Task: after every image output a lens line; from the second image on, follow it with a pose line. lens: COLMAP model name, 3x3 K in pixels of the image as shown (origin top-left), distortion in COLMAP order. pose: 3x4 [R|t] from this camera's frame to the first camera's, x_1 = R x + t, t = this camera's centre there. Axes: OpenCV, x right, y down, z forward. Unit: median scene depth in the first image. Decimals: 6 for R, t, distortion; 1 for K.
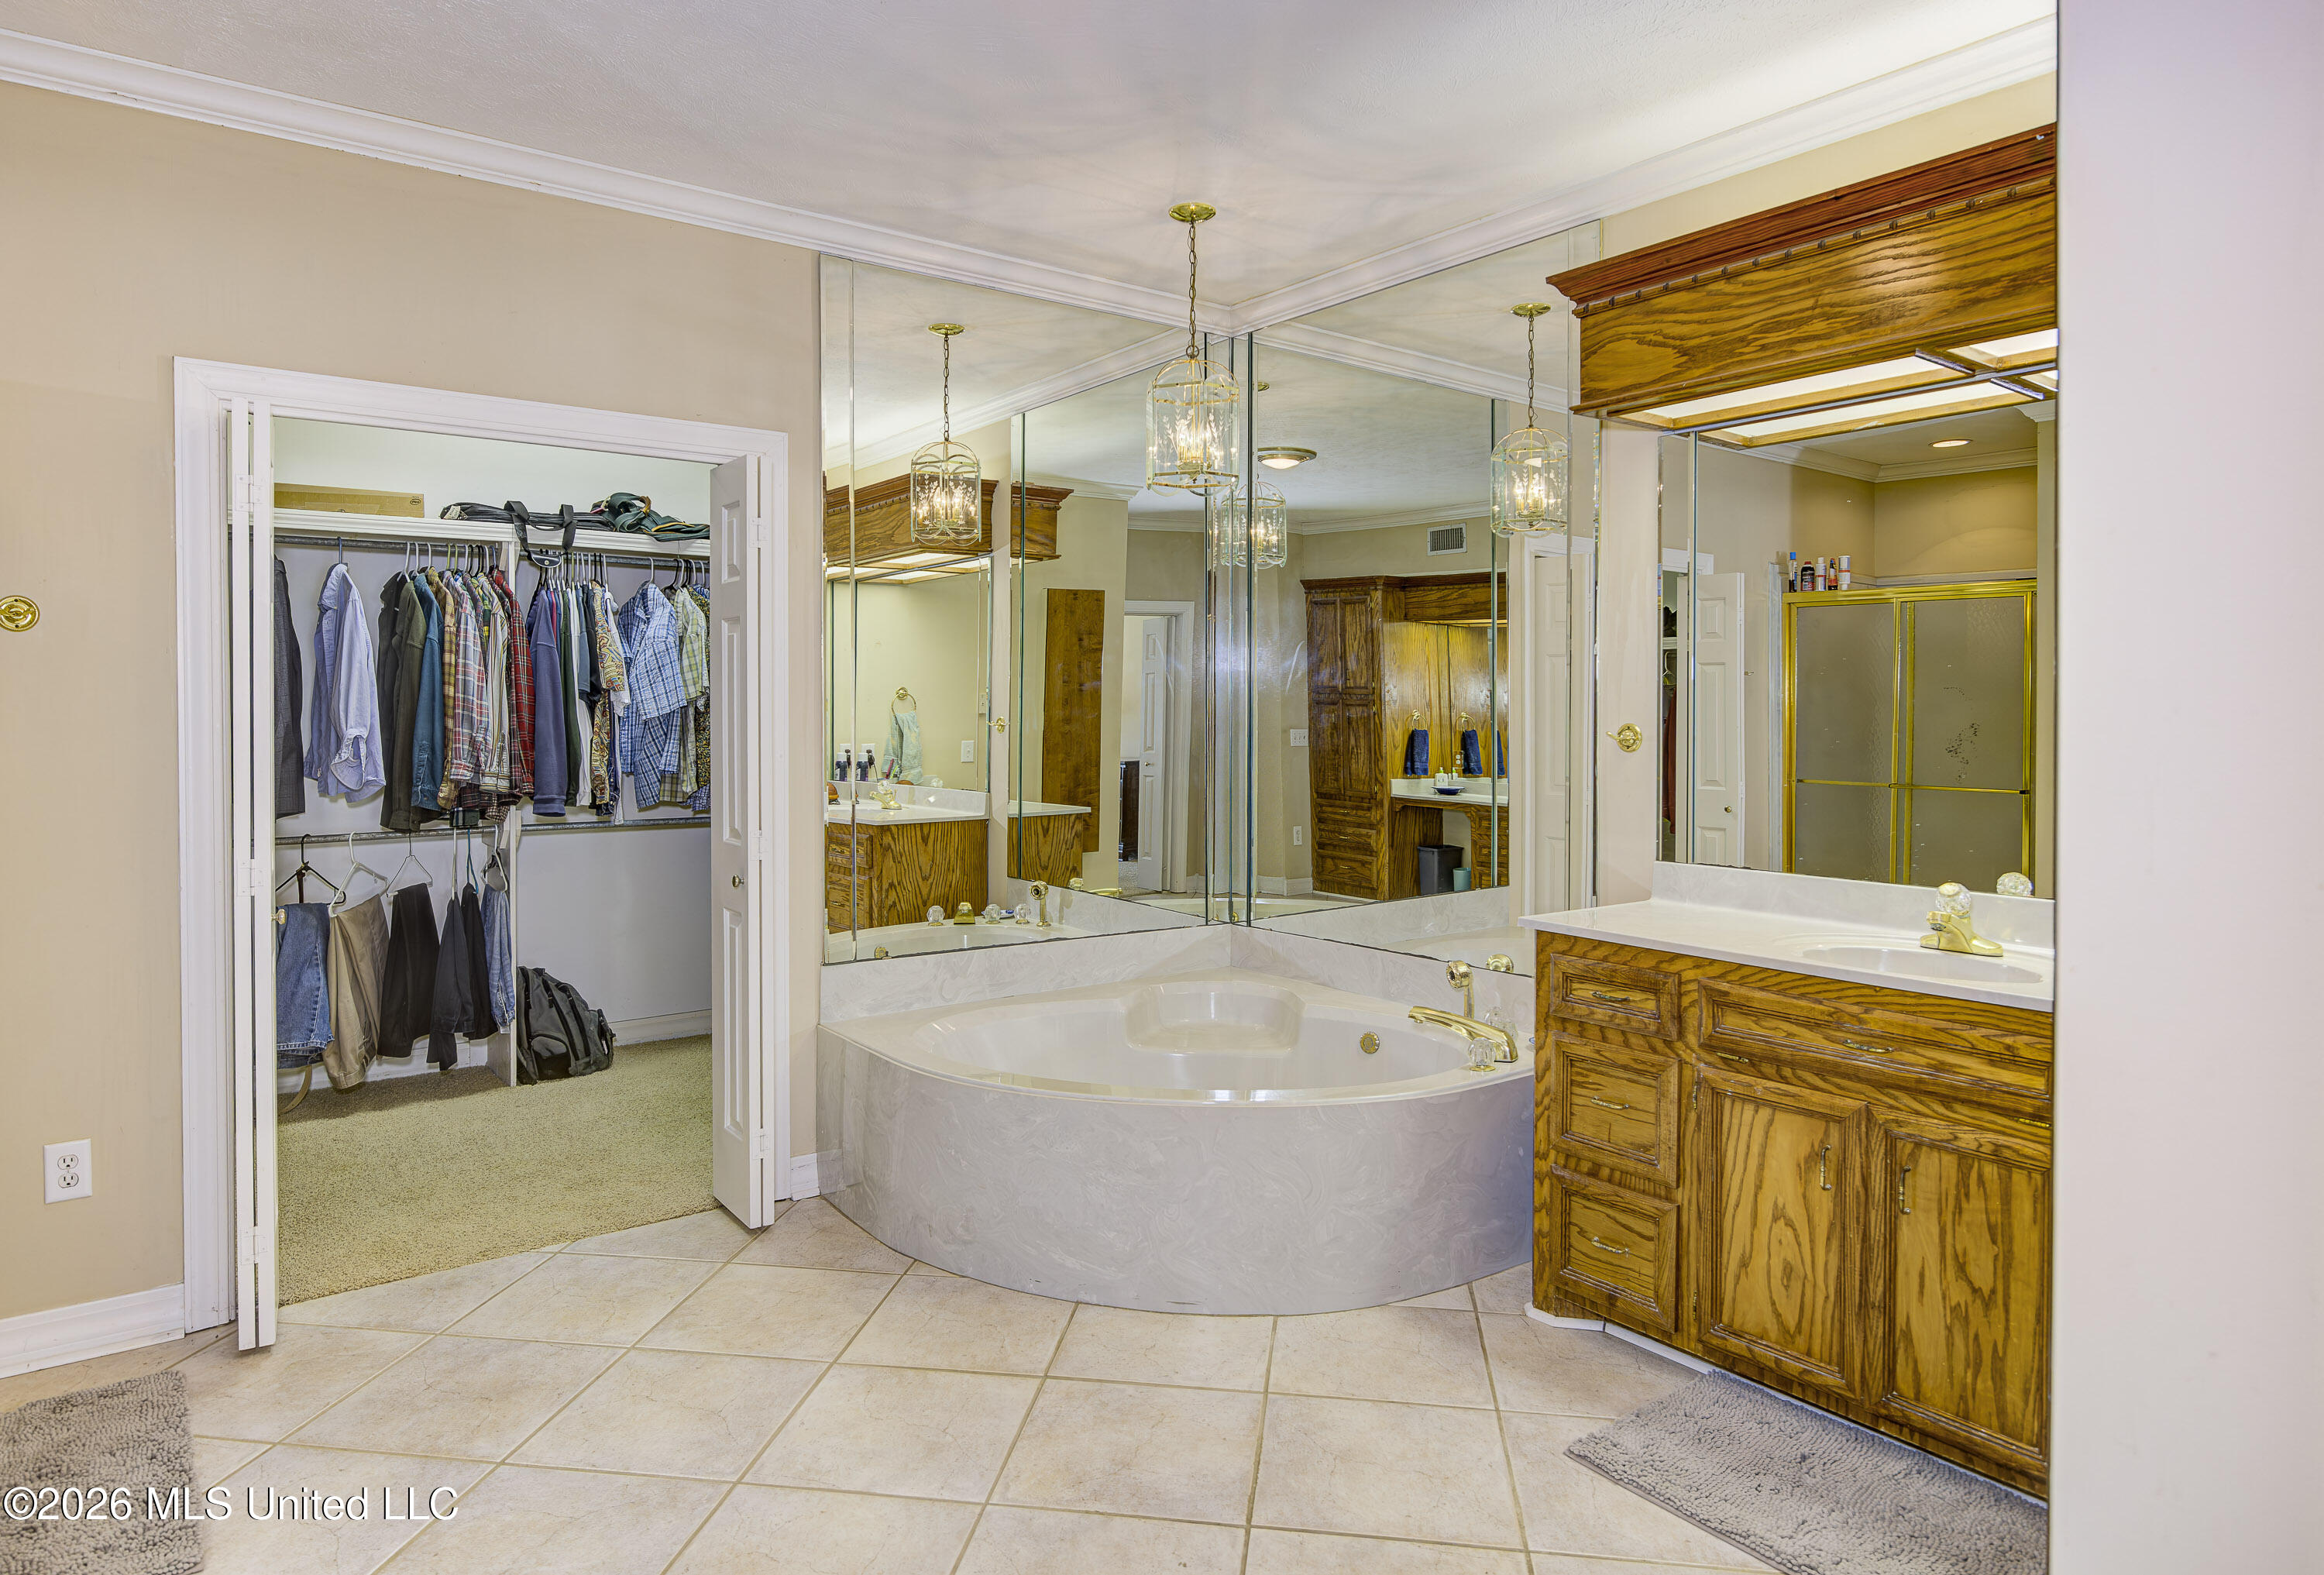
lens RADIAL K [[1312.8, 0, 1159.7], [0, 1312.8, 722.3], [0, 0, 1]] dist [0.001902, 0.001044]
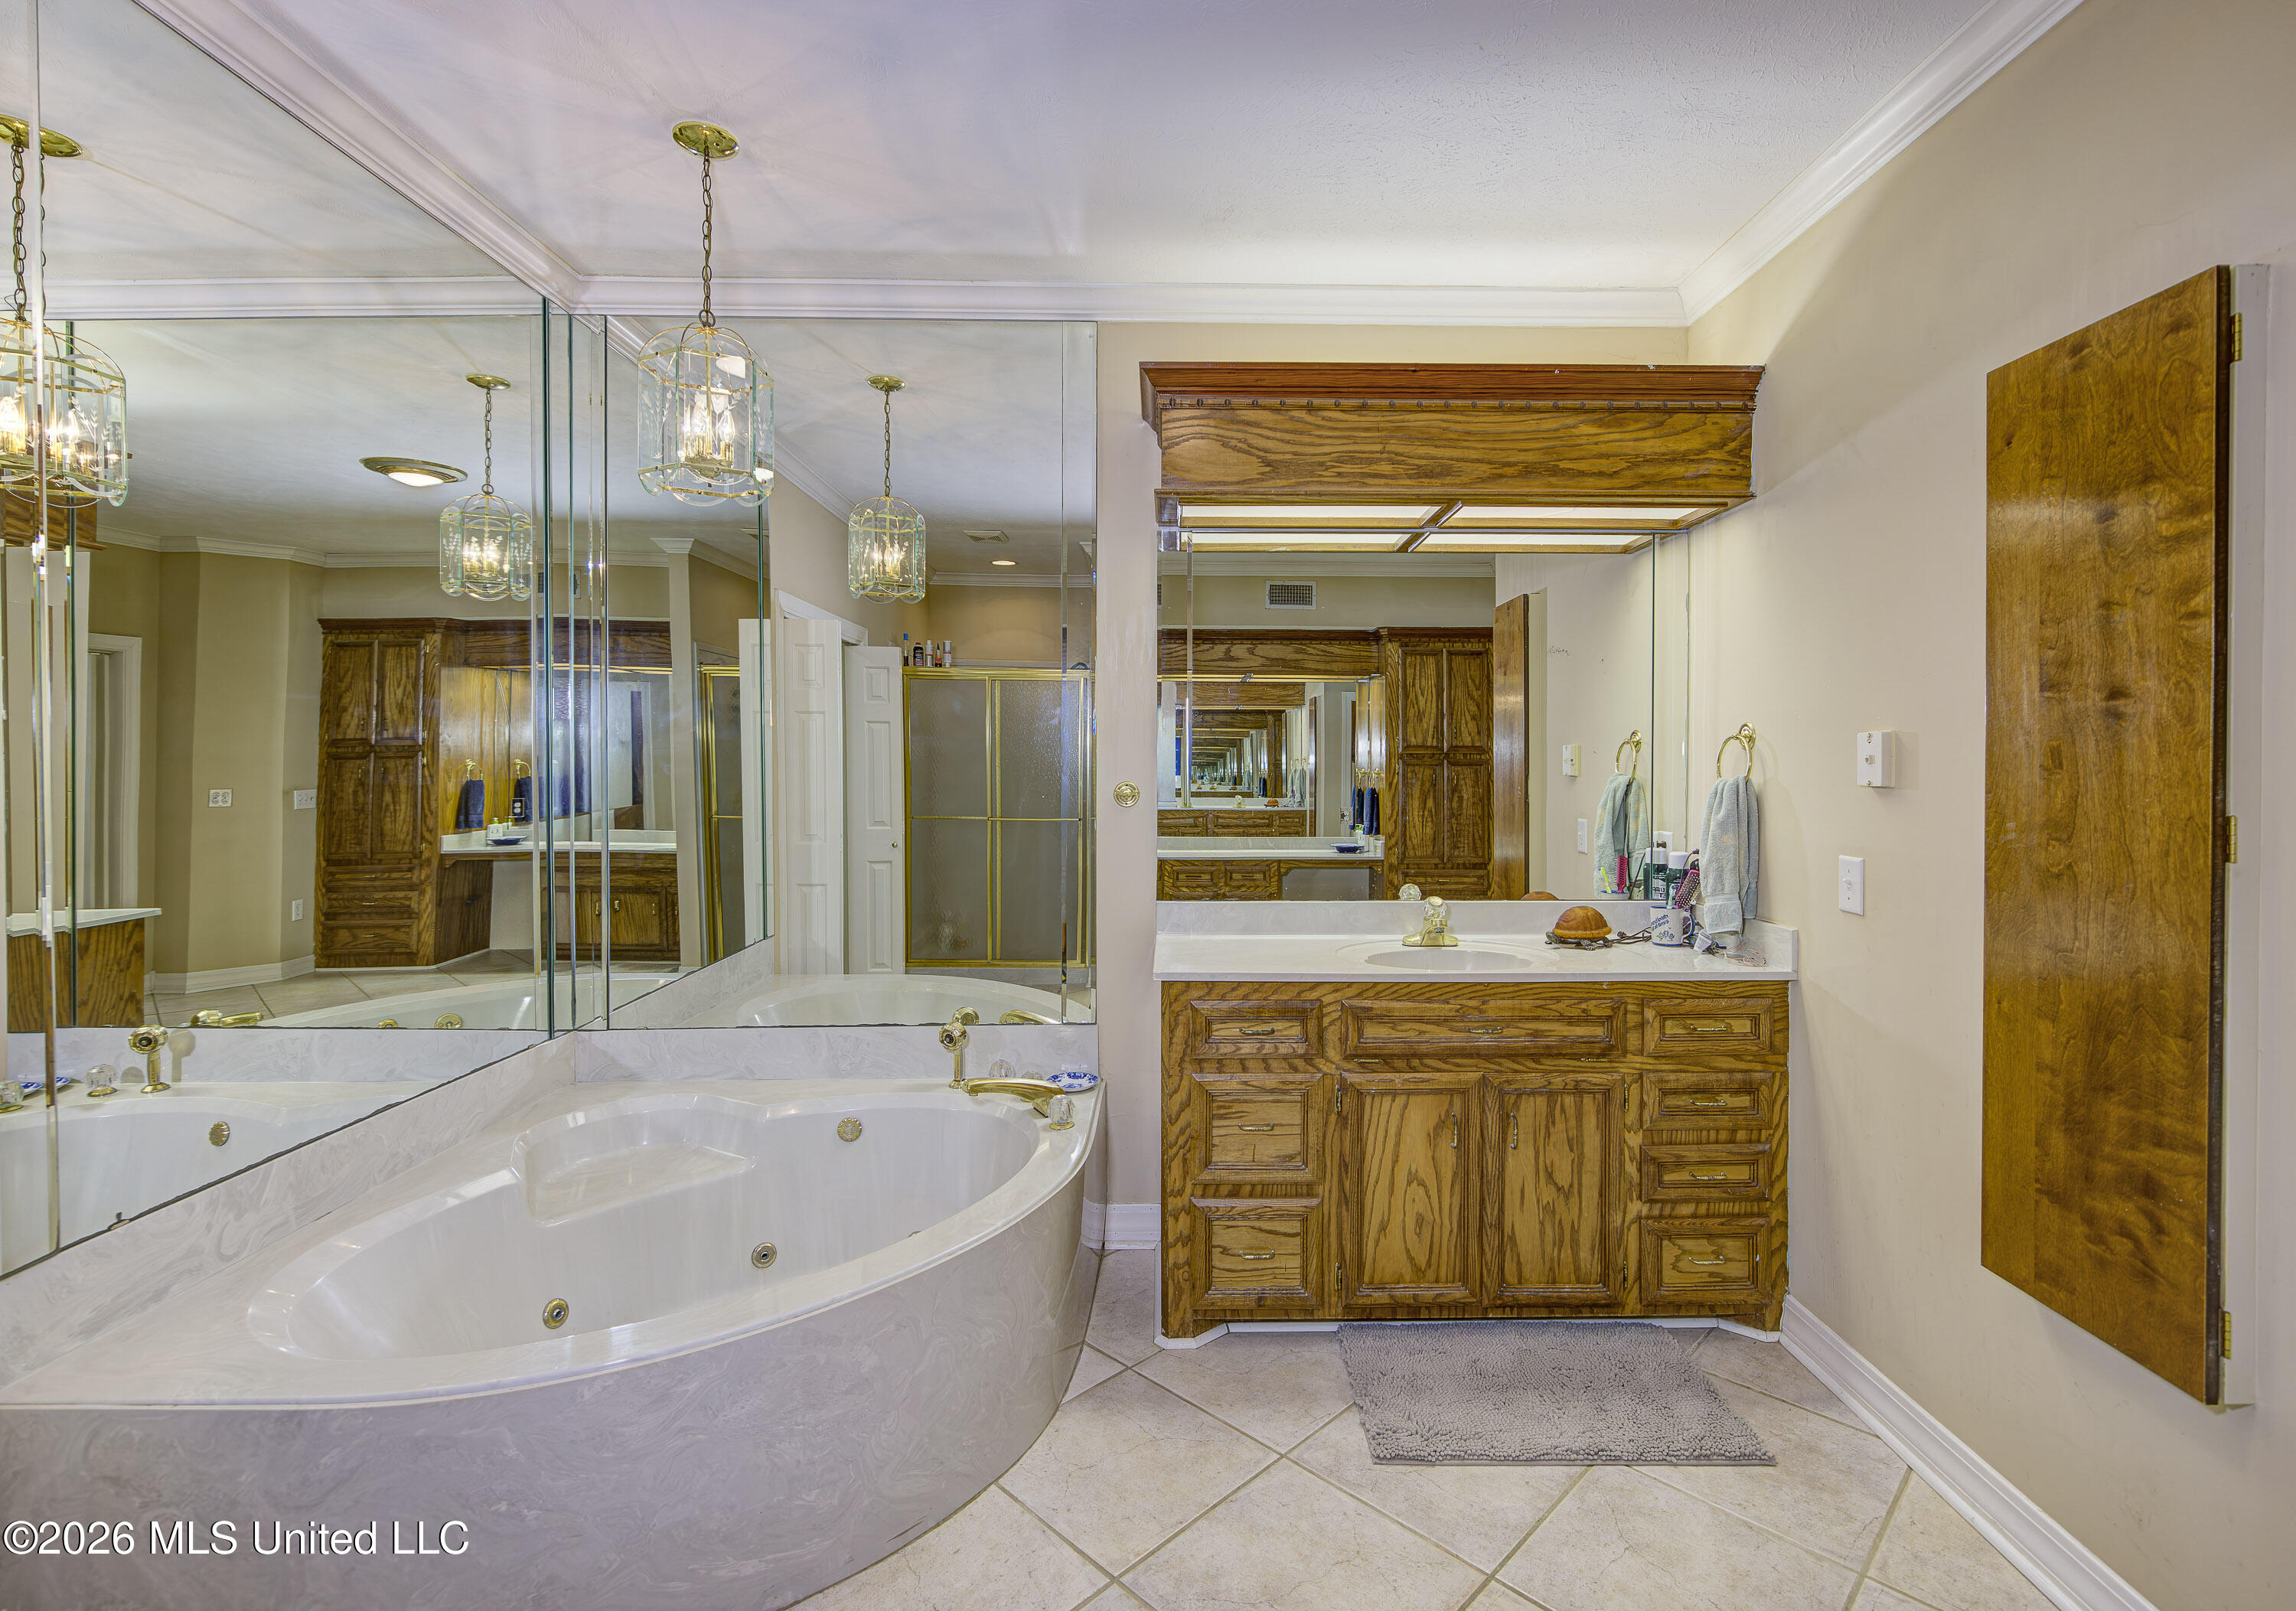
lens RADIAL K [[1046.7, 0, 1156.3], [0, 1046.7, 769.8], [0, 0, 1]] dist [-0.001498, -0.000012]
pose [[0.605635, -0.012059, 0.795651, -0.439104], [0.008398, 0.999926, 0.008763, -0.021601], [-0.795698, 0.001375, 0.605692, 0.568813]]
